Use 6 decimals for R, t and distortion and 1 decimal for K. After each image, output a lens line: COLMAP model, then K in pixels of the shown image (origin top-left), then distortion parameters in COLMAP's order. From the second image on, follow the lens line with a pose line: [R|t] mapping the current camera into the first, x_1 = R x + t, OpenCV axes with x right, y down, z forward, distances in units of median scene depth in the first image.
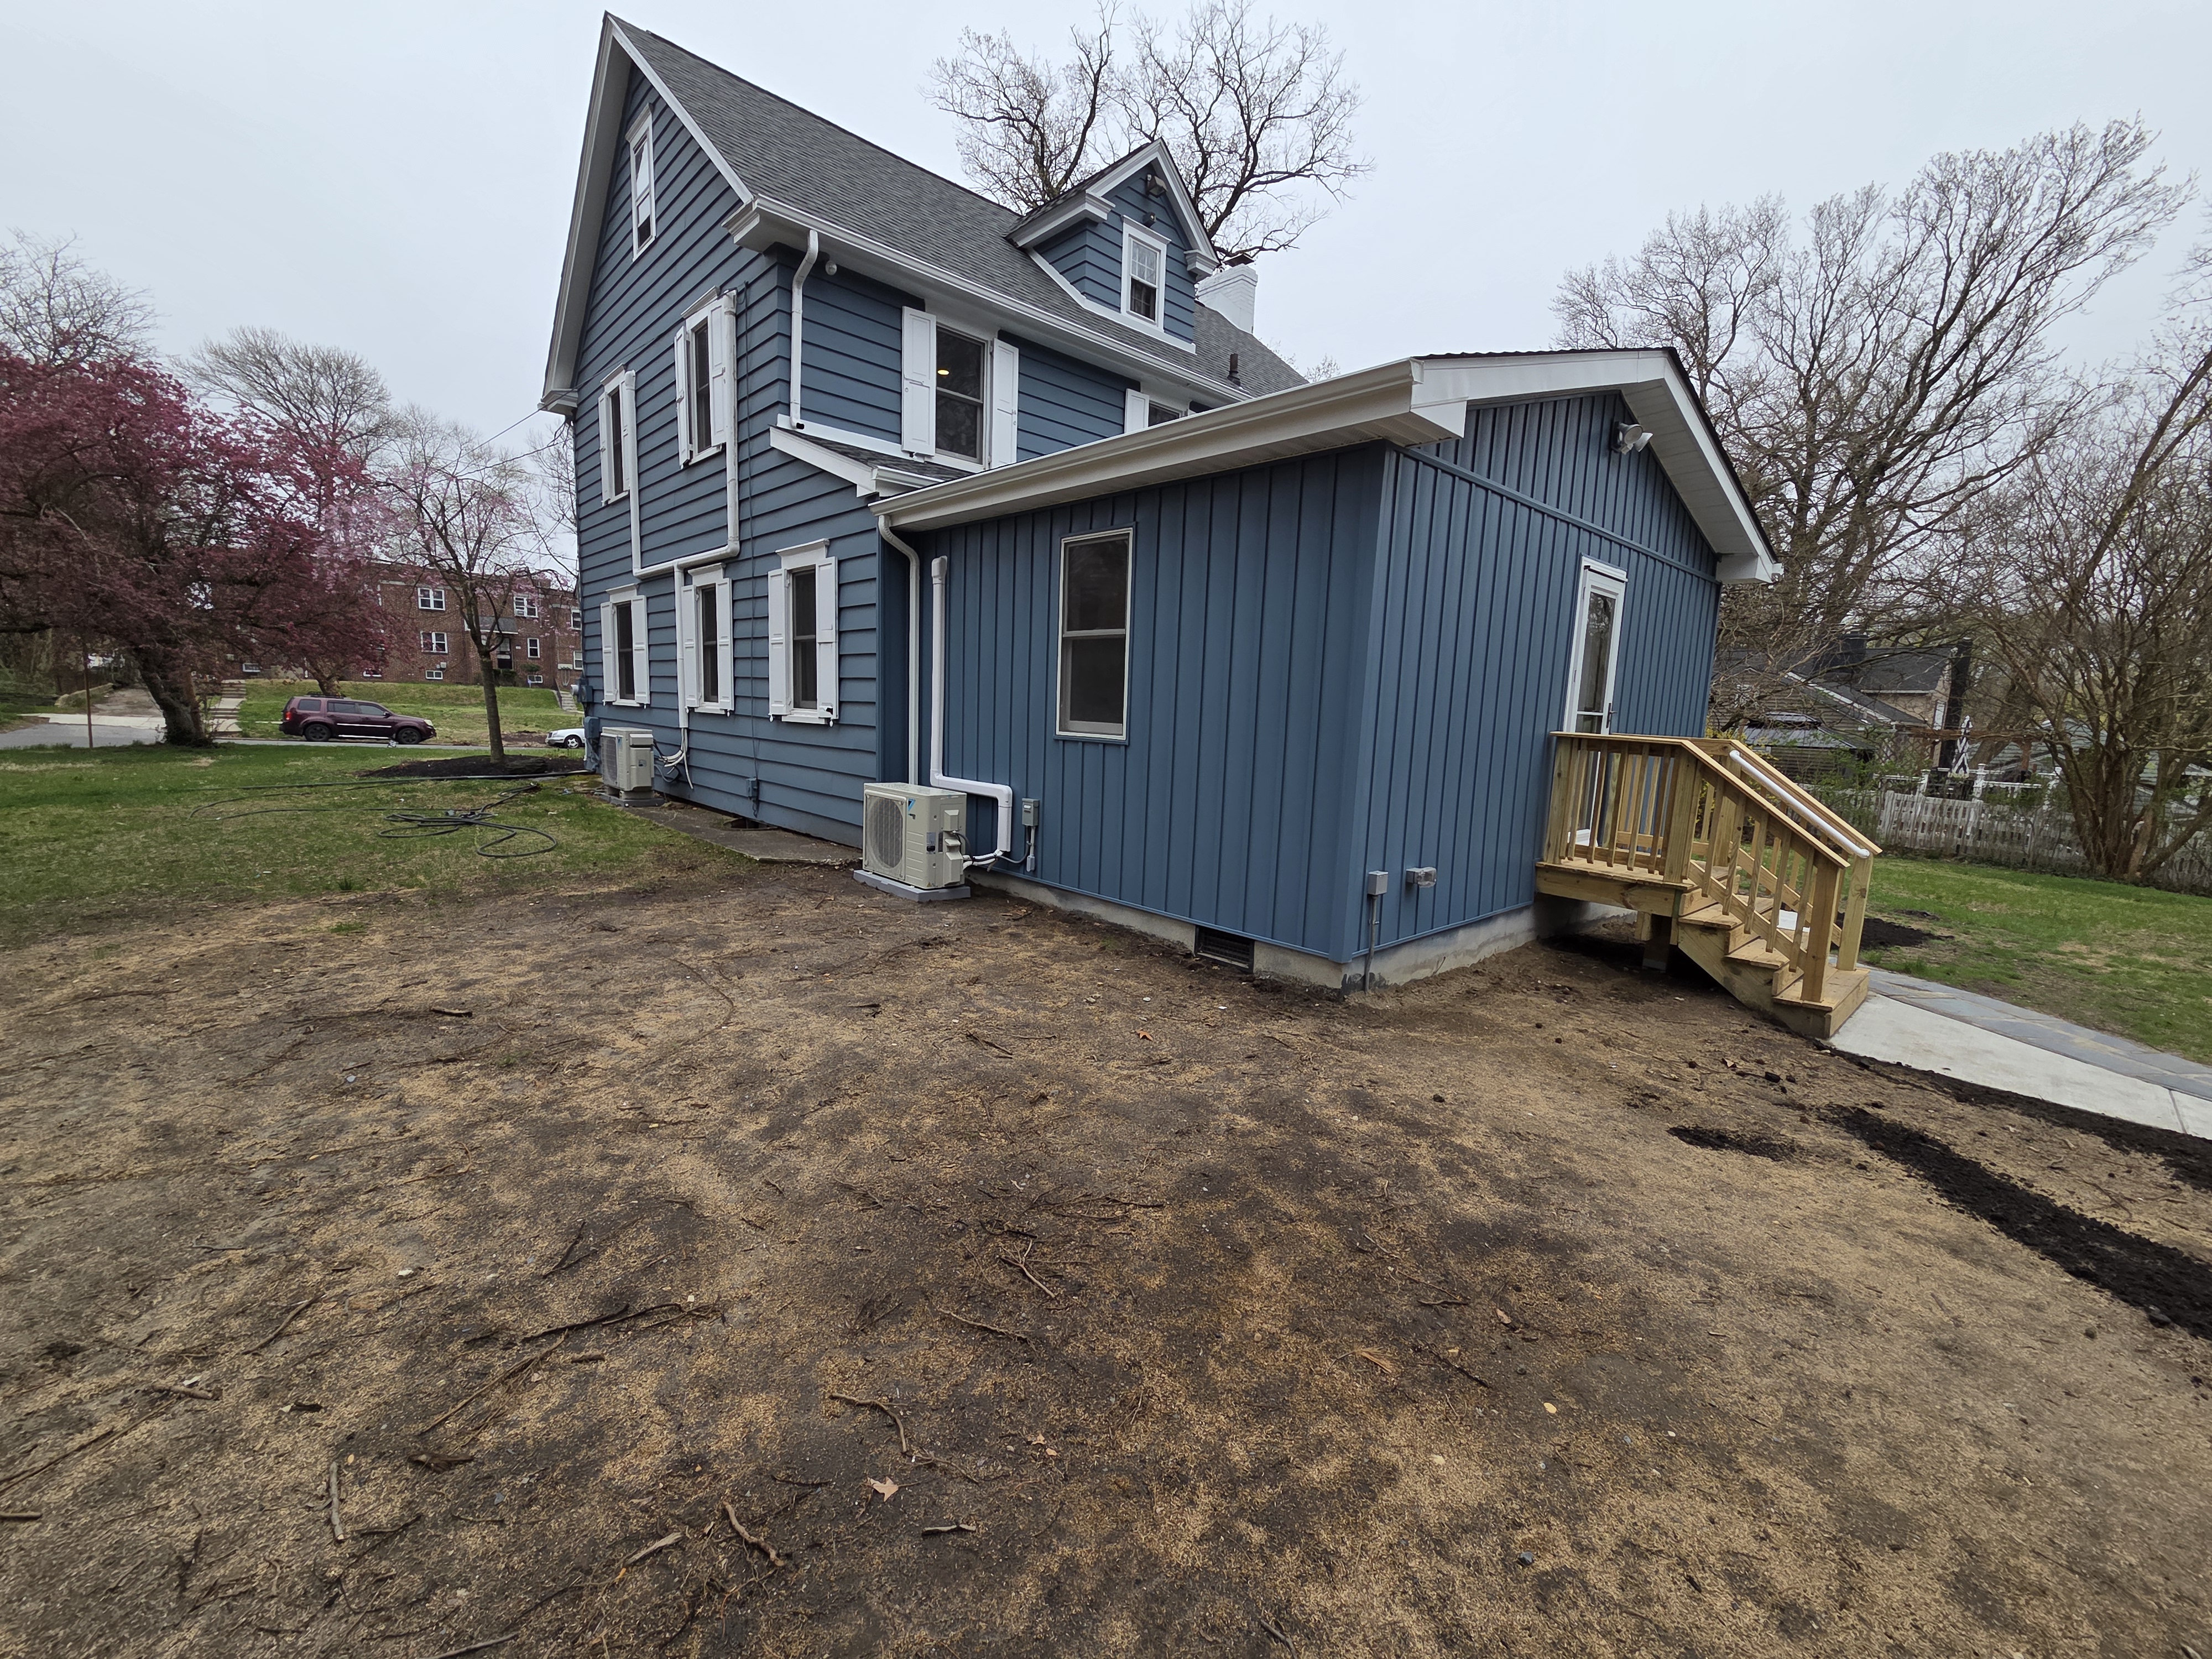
lens RADIAL K [[901.8, 0, 1093.0], [0, 901.8, 829.1], [0, 0, 1]] dist [0.003851, -0.000583]
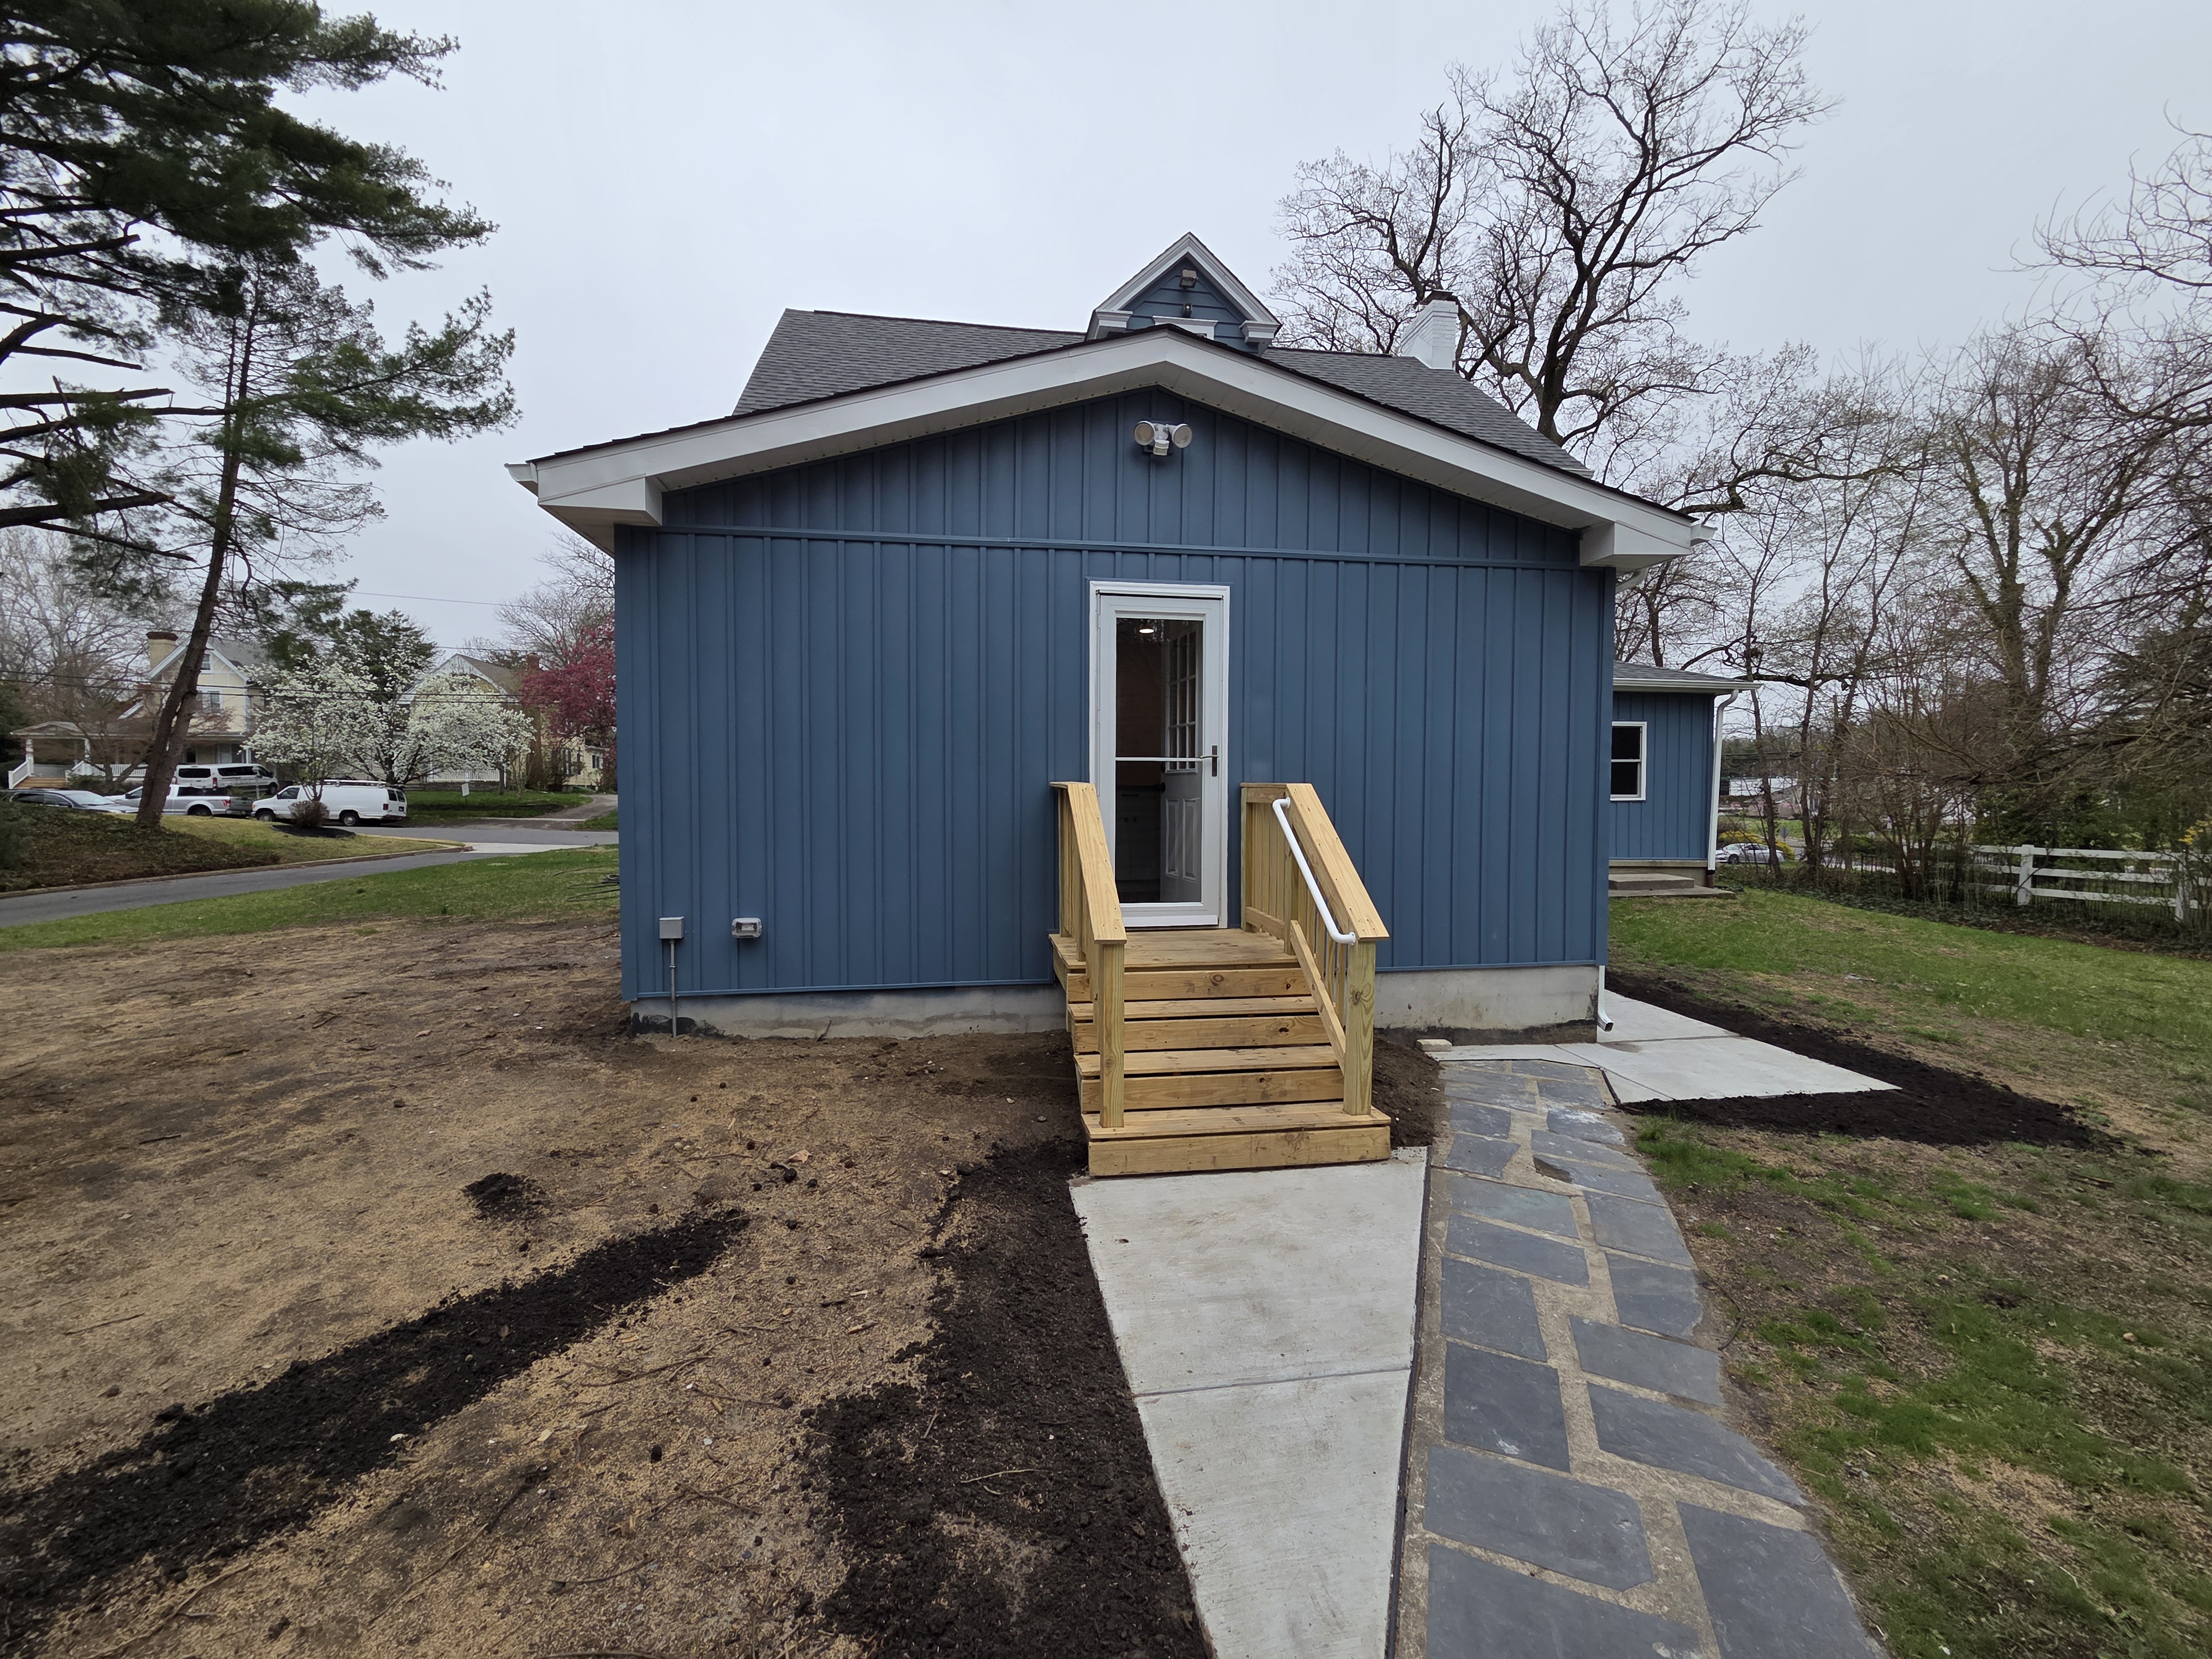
lens RADIAL K [[901.8, 0, 1093.0], [0, 901.8, 829.1], [0, 0, 1]] dist [0.003851, -0.000583]
pose [[0.832946, -0.013535, -0.553189, 1.504576], [-0.046497, 0.994453, -0.094343, 0.025130], [0.551397, 0.104304, 0.827697, 0.454938]]
